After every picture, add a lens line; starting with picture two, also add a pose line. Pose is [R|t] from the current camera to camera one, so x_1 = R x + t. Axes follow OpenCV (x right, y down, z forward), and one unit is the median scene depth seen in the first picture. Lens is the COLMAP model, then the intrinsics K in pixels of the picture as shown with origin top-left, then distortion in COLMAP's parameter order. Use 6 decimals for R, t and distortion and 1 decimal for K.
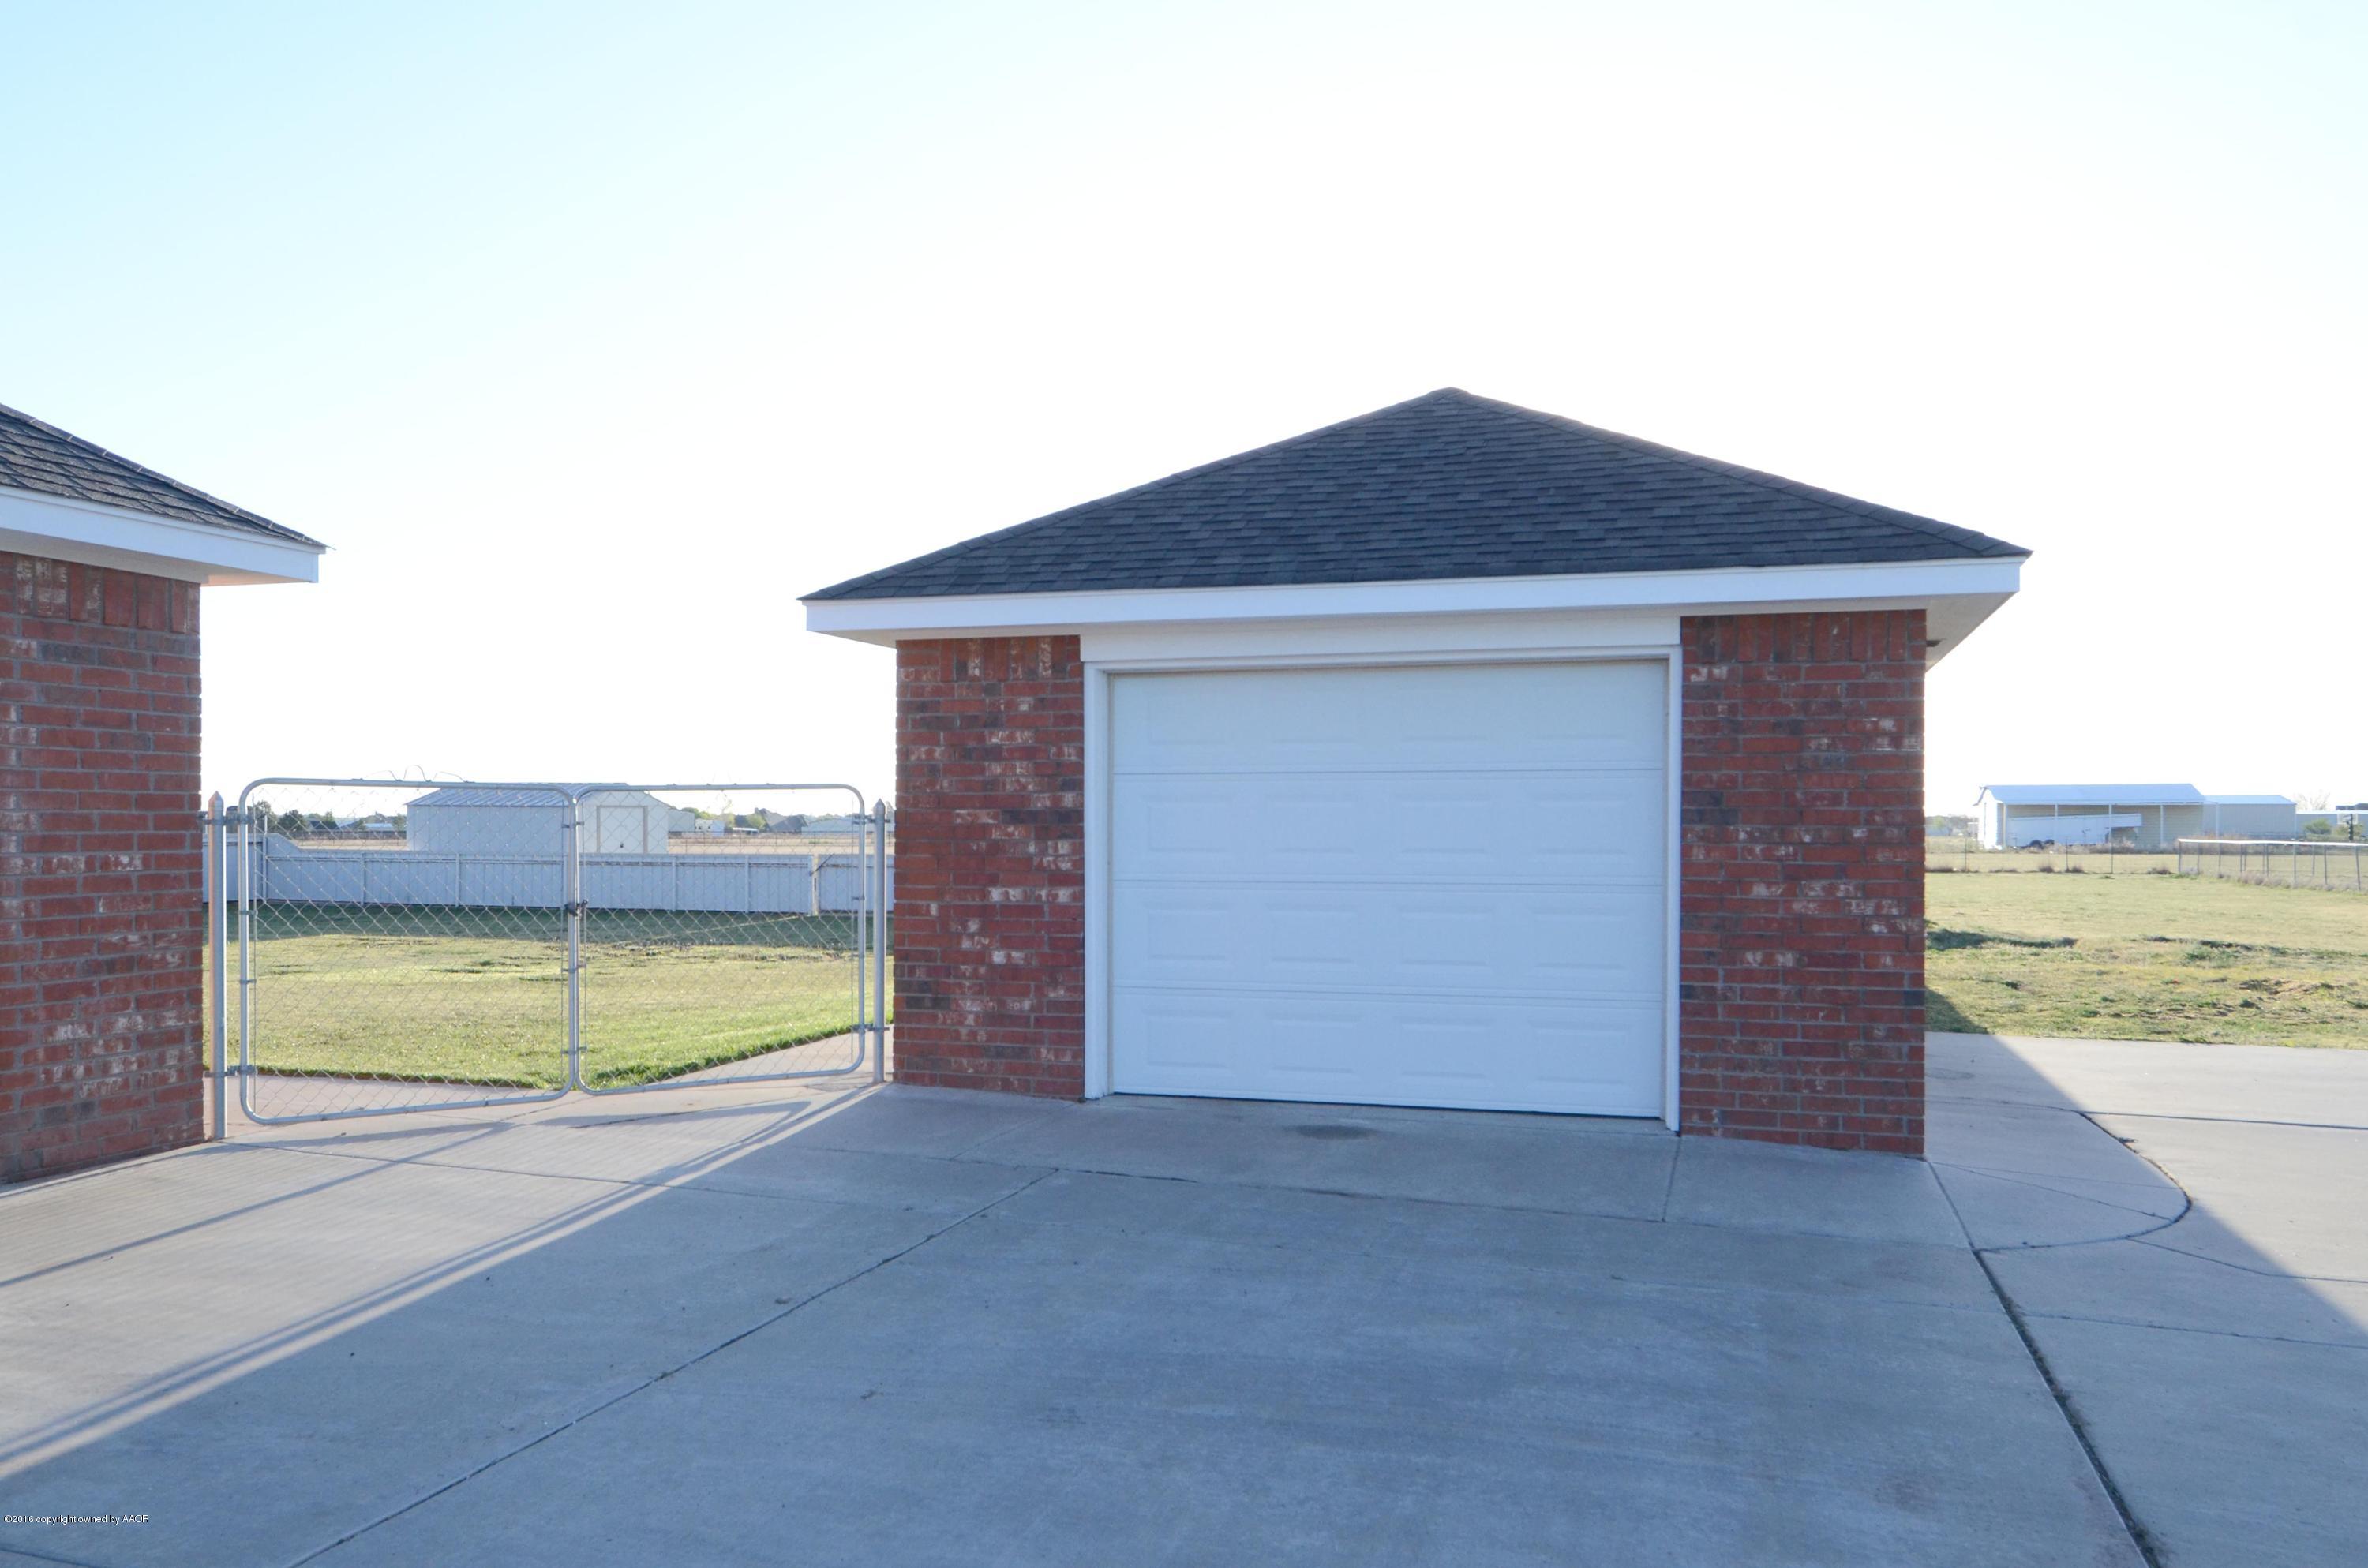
lens RADIAL K [[1740.0, 0, 1177.5], [0, 1740.0, 798.1], [0, 0, 1]] dist [-0.037582, 0.001791]
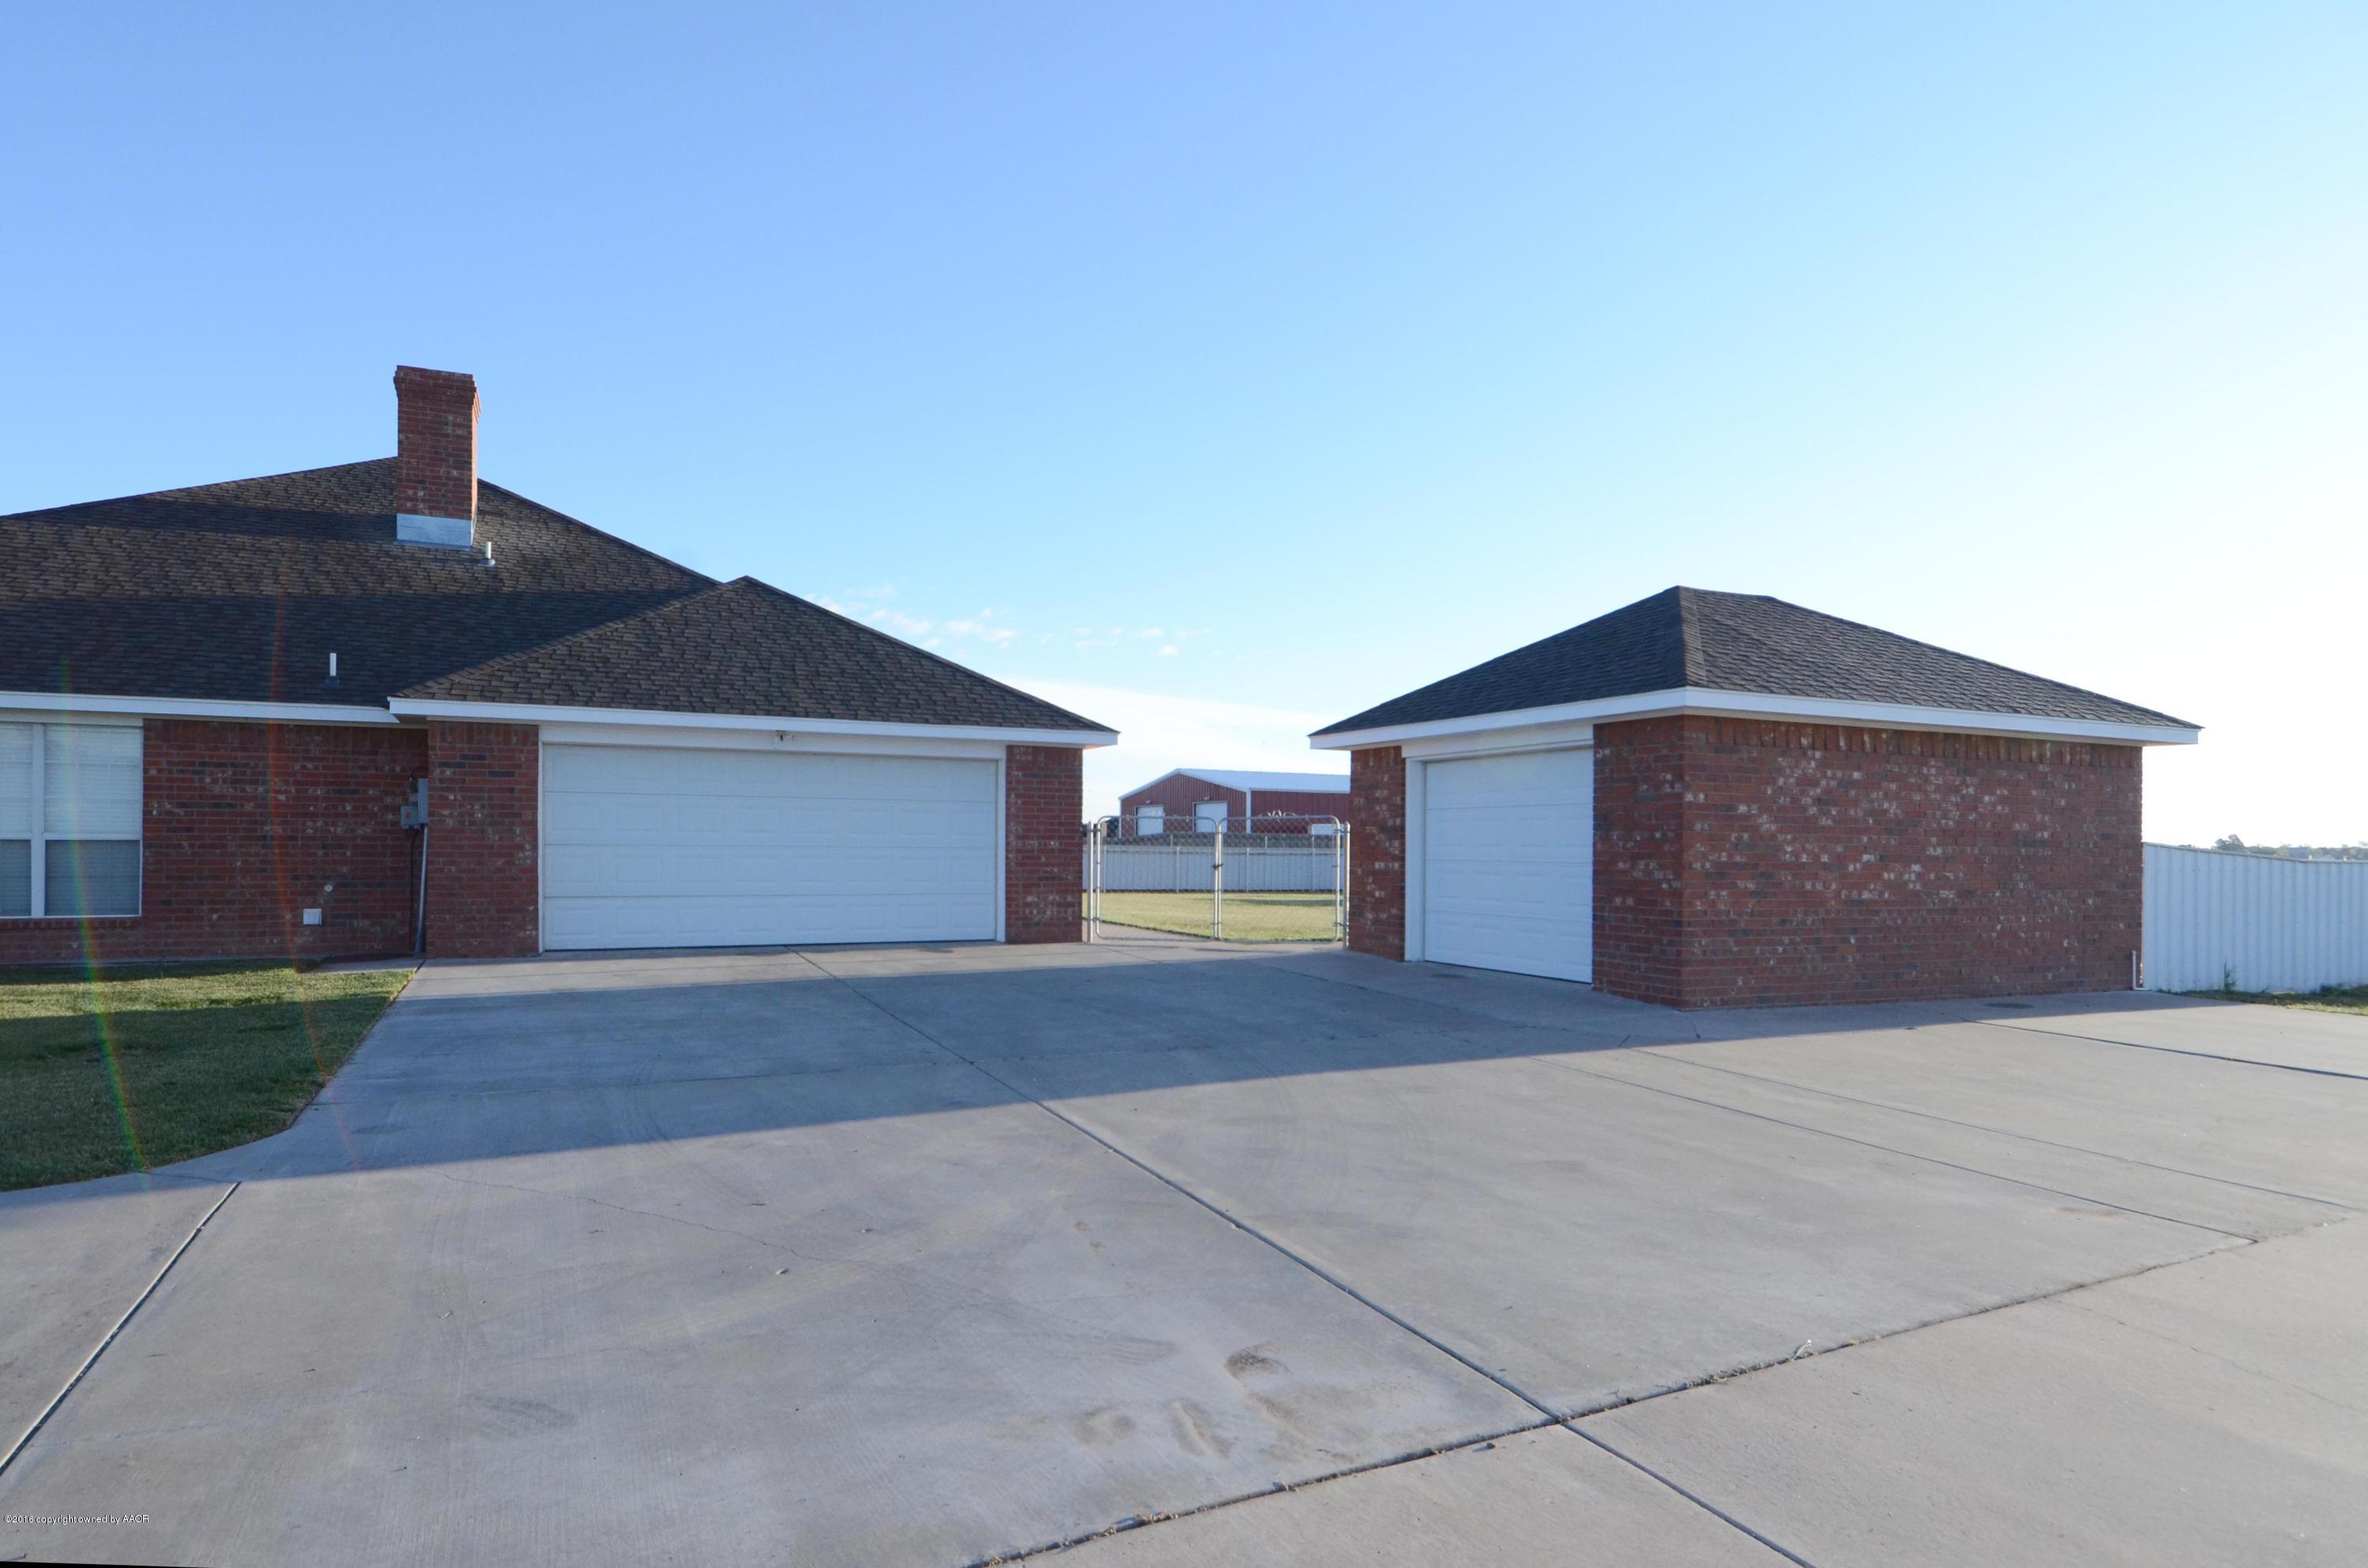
lens RADIAL K [[1281.4, 0, 1185.8], [0, 1281.4, 795.9], [0, 0, 1]] dist [-0.001938, -0.006772]
pose [[0.685584, -0.022957, -0.727631, 0.980883], [0.002989, 0.999583, -0.028721, 0.014890], [0.727987, 0.017516, 0.685367, -0.305052]]
